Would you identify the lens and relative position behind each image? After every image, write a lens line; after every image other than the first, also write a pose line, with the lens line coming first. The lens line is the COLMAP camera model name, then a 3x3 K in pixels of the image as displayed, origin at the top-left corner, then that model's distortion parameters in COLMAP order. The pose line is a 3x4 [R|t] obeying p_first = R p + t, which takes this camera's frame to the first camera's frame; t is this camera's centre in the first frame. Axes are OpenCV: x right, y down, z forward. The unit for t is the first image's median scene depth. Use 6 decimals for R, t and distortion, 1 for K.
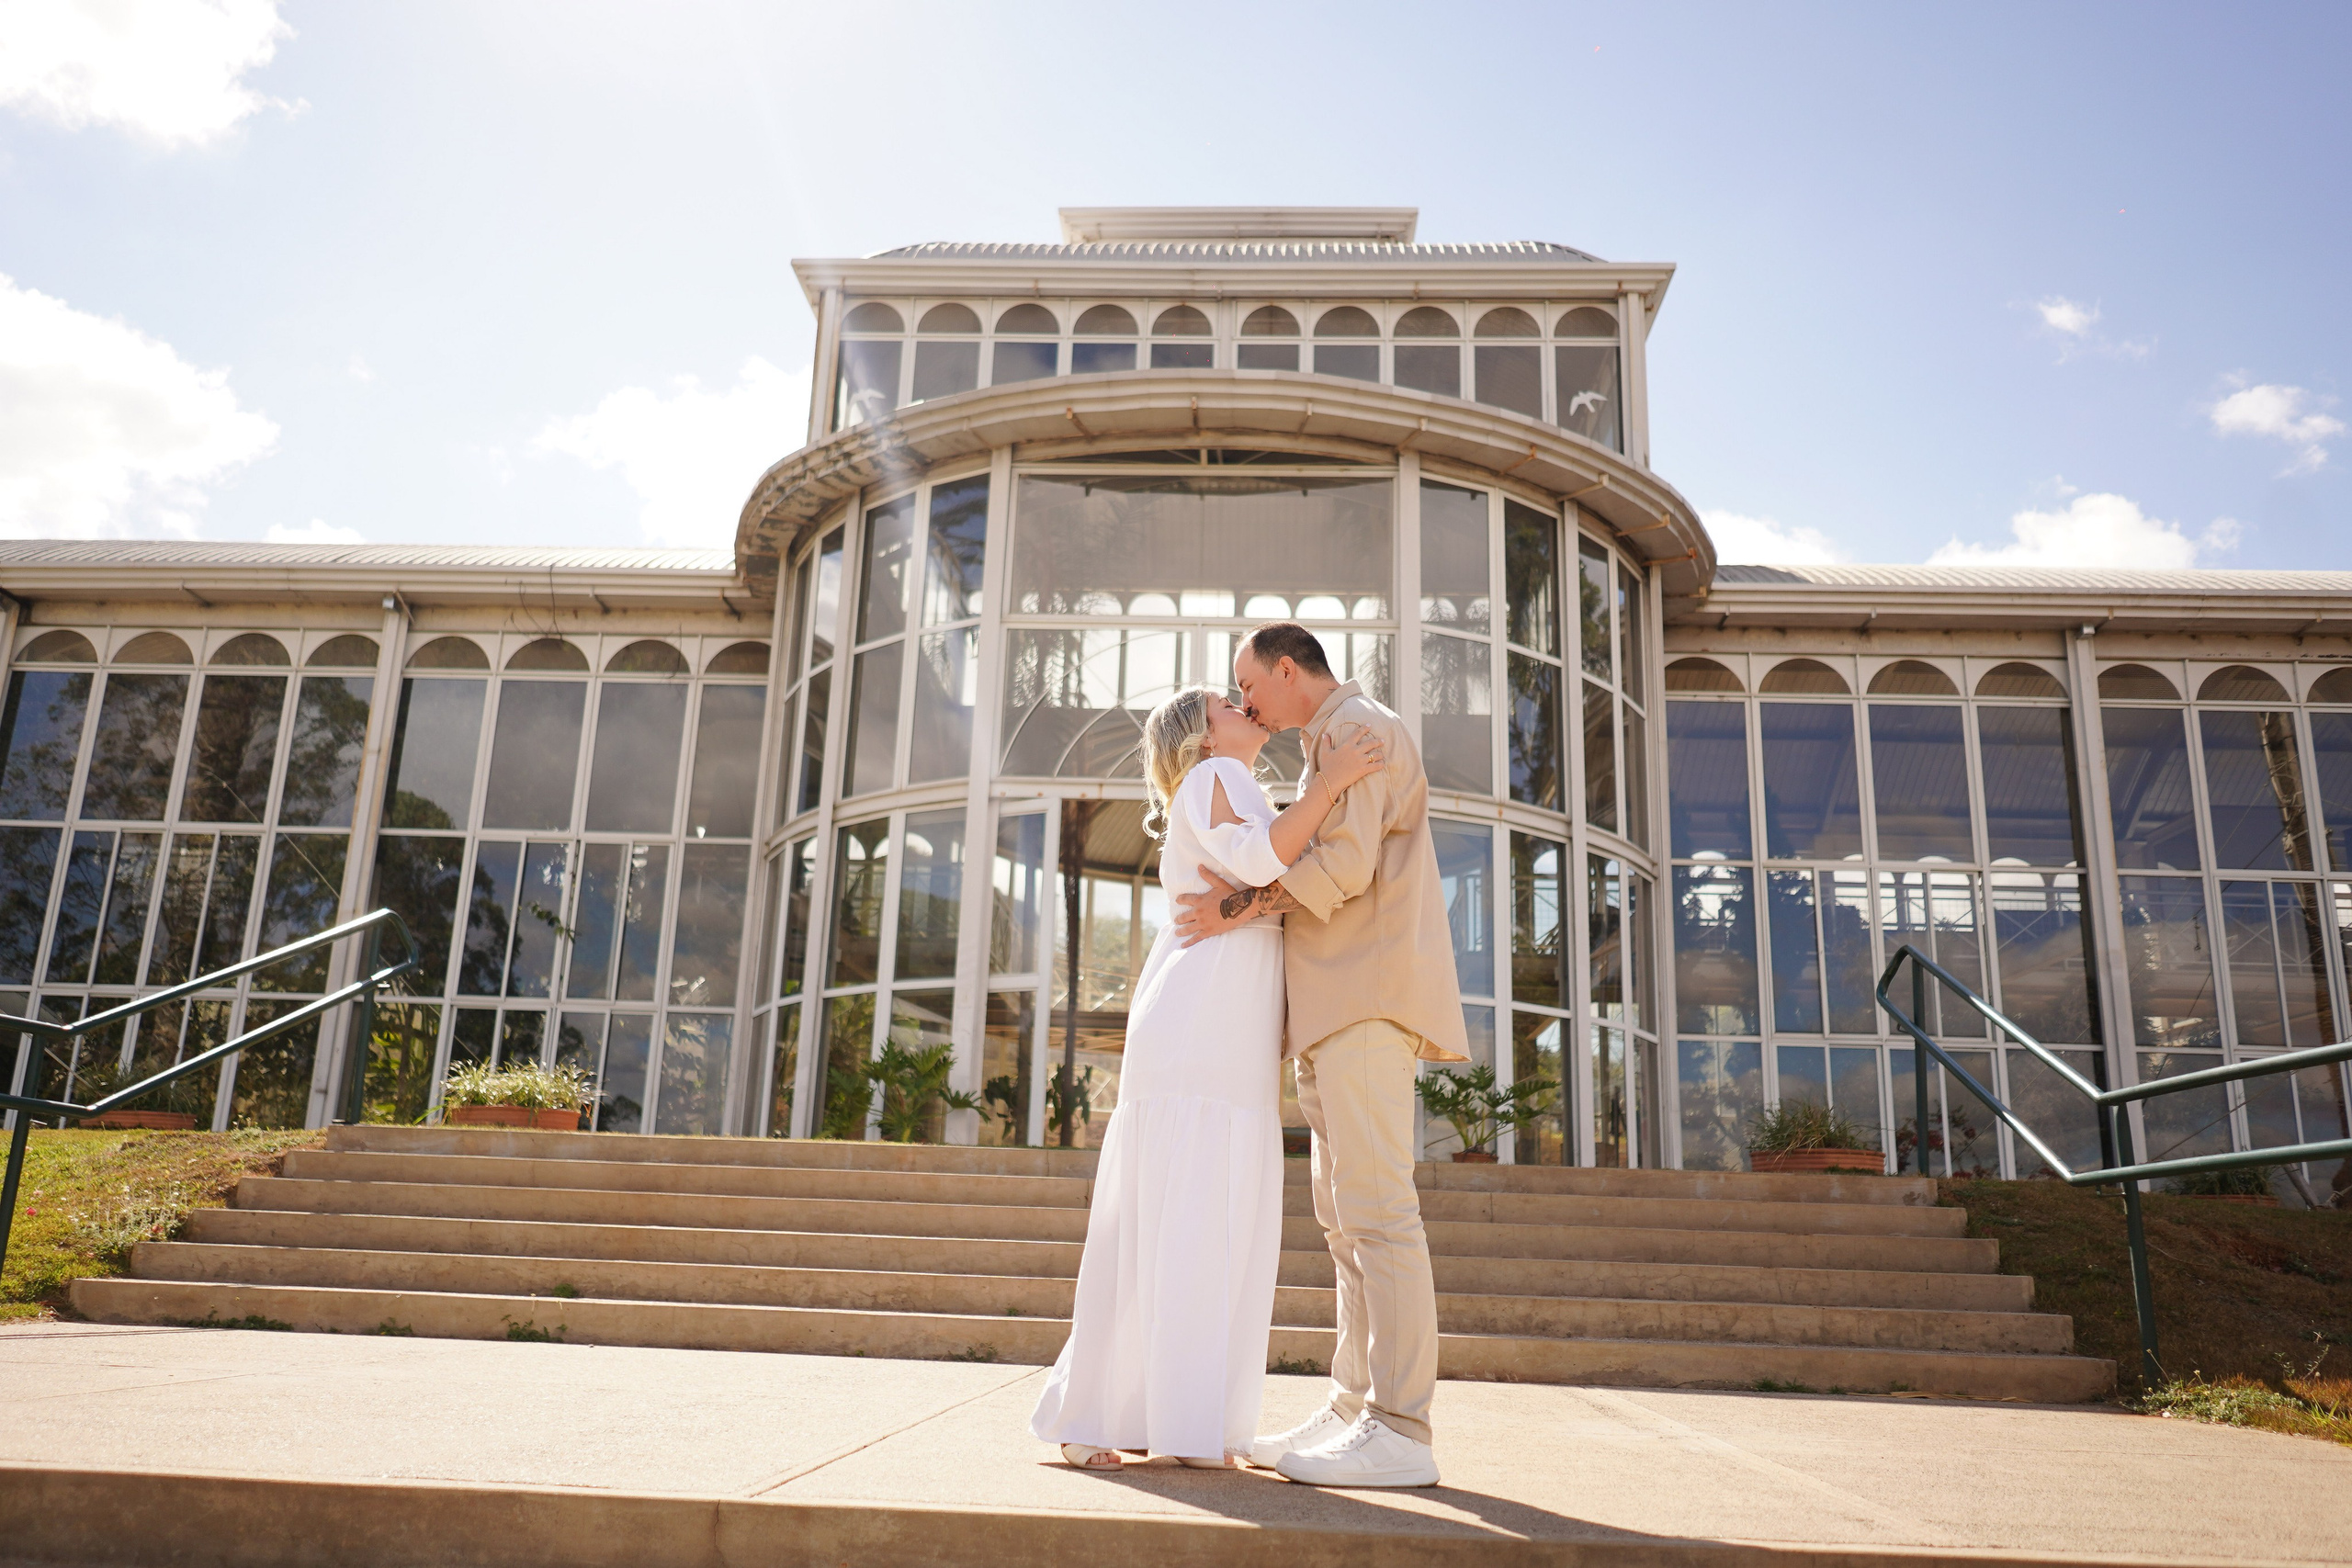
lens RADIAL K [[1852.3, 0, 1176.0], [0, 1852.3, 784.0], [0, 0, 1]] dist [-0.009330, 0.022331]
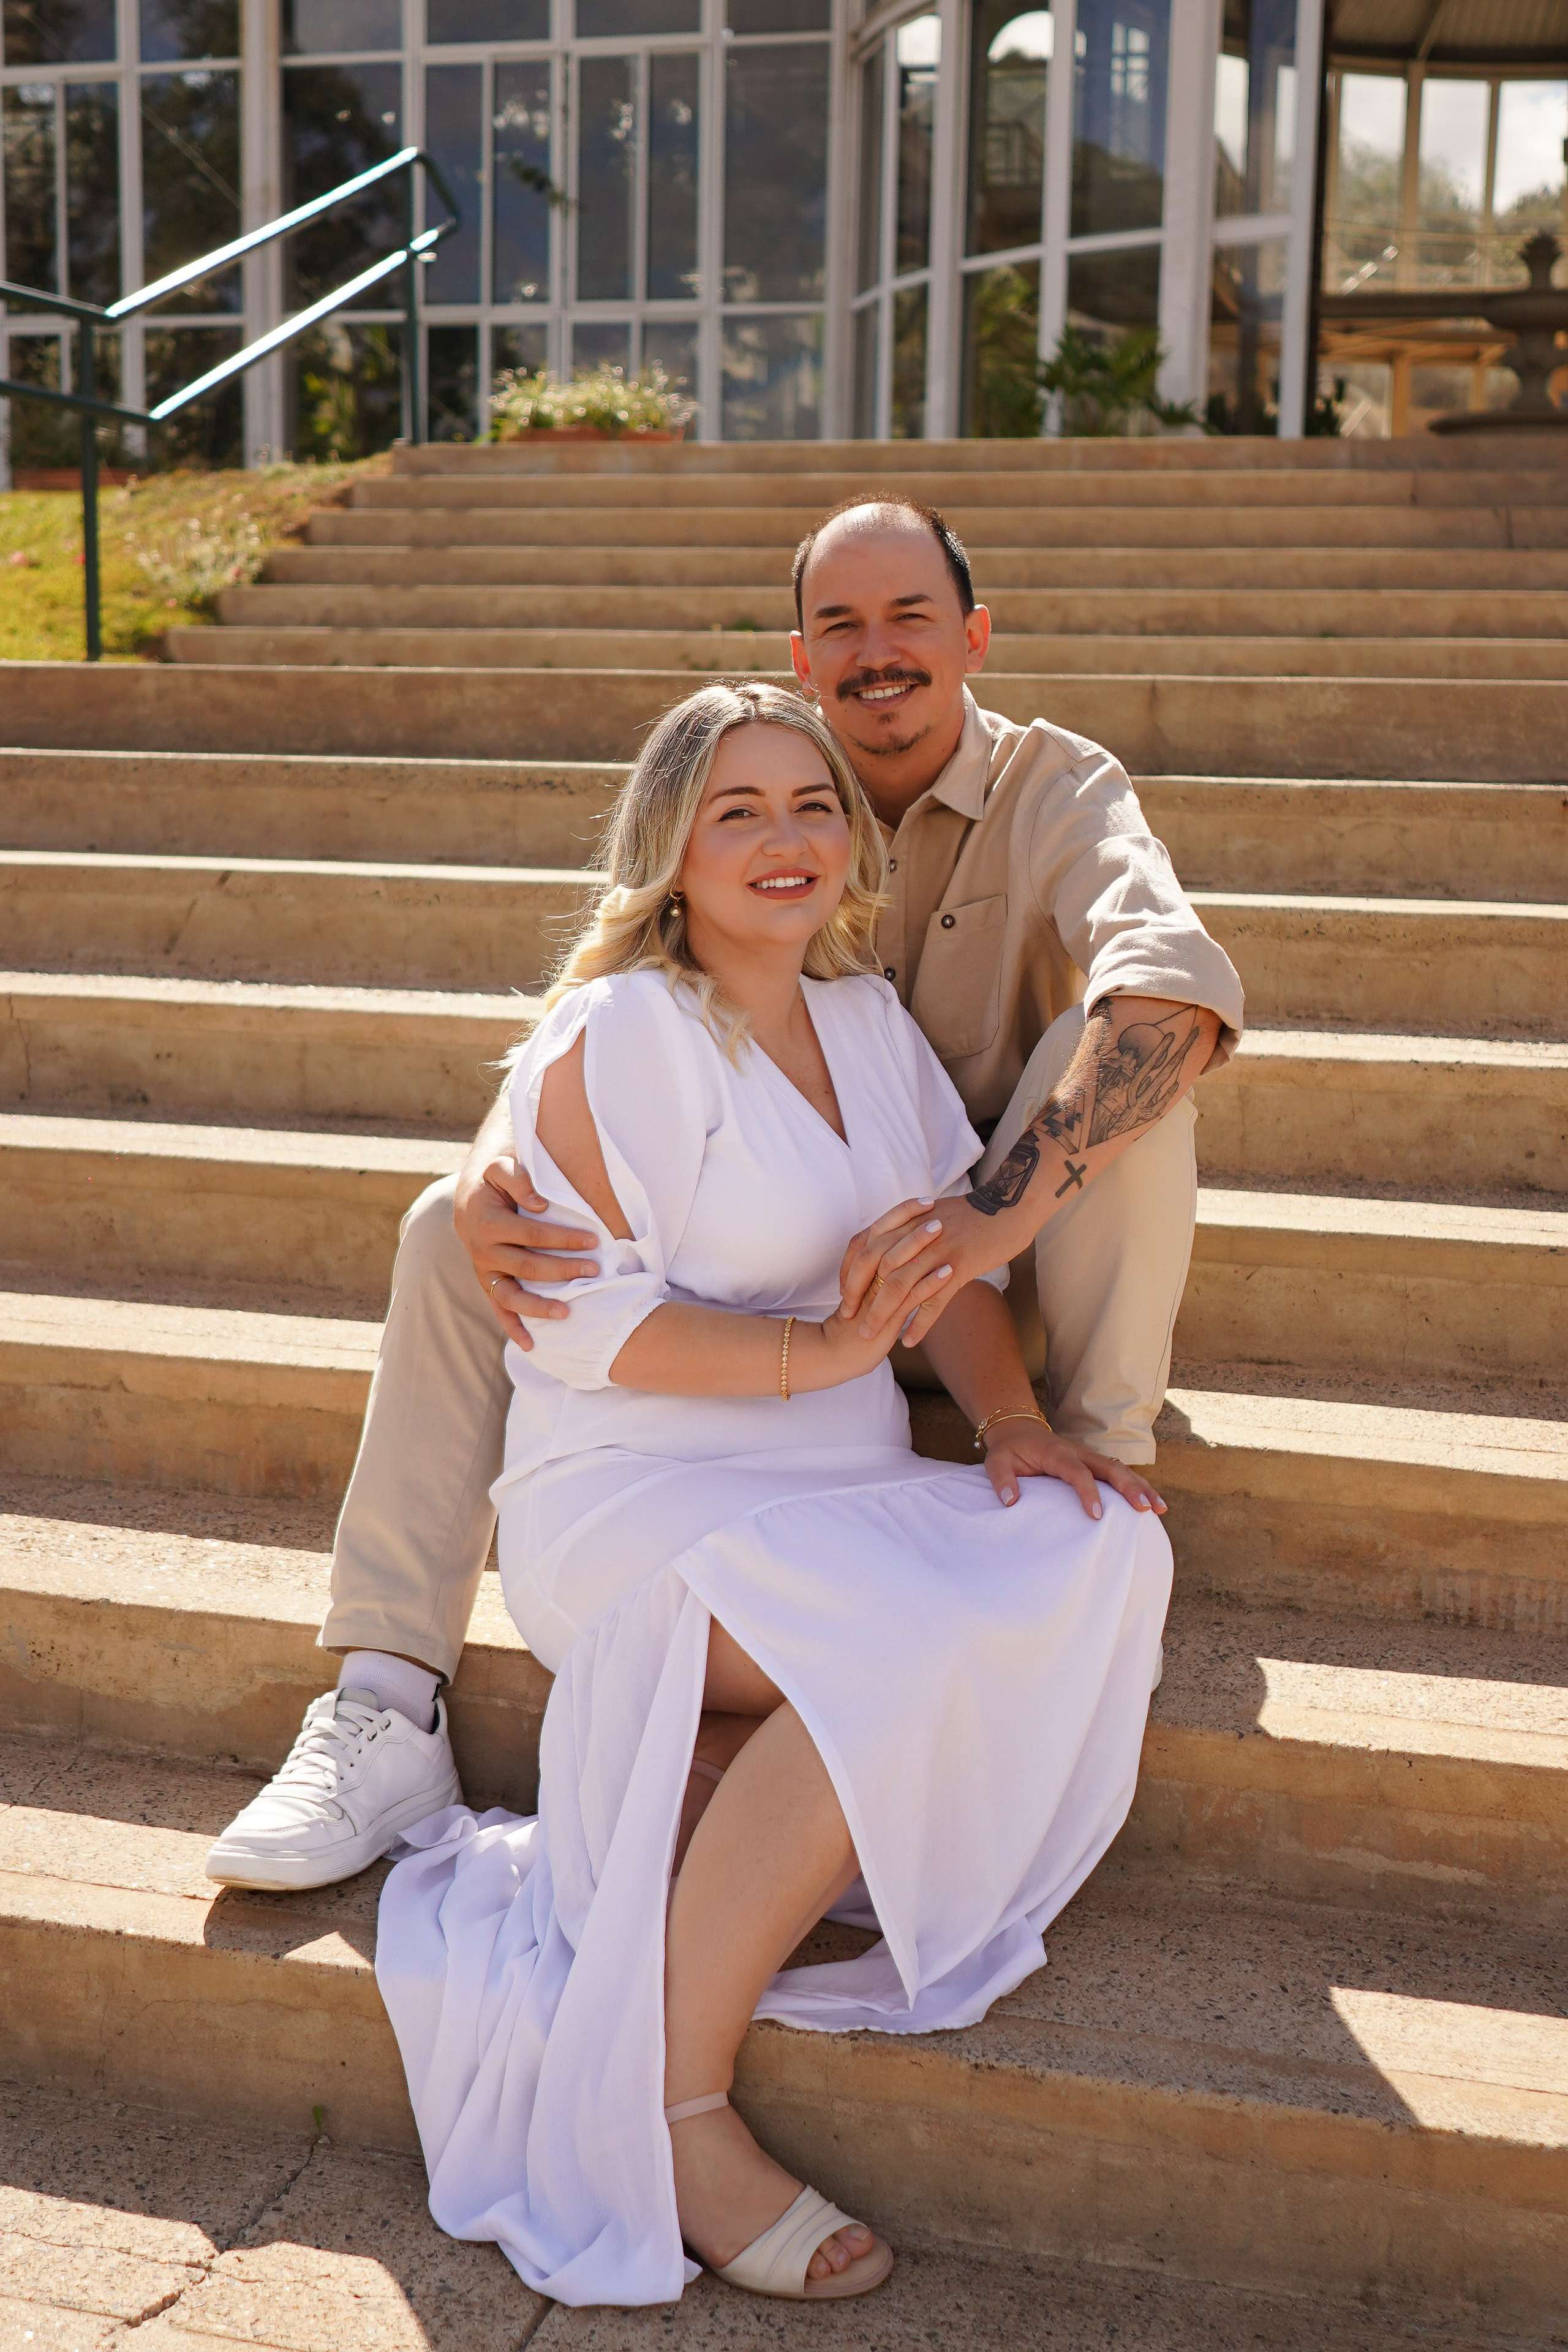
lens RADIAL K [[2761.7, 0, 784.0], [0, 2761.7, 1176.0], [0, 0, 1]] dist [-0.014918, 0.008238]
pose [[0.971536, 0.025484, -0.235518, -0.025287], [0.074500, 0.910884, 0.405882, 0.008437], [0.224873, -0.411875, 0.883058, -0.110624]]
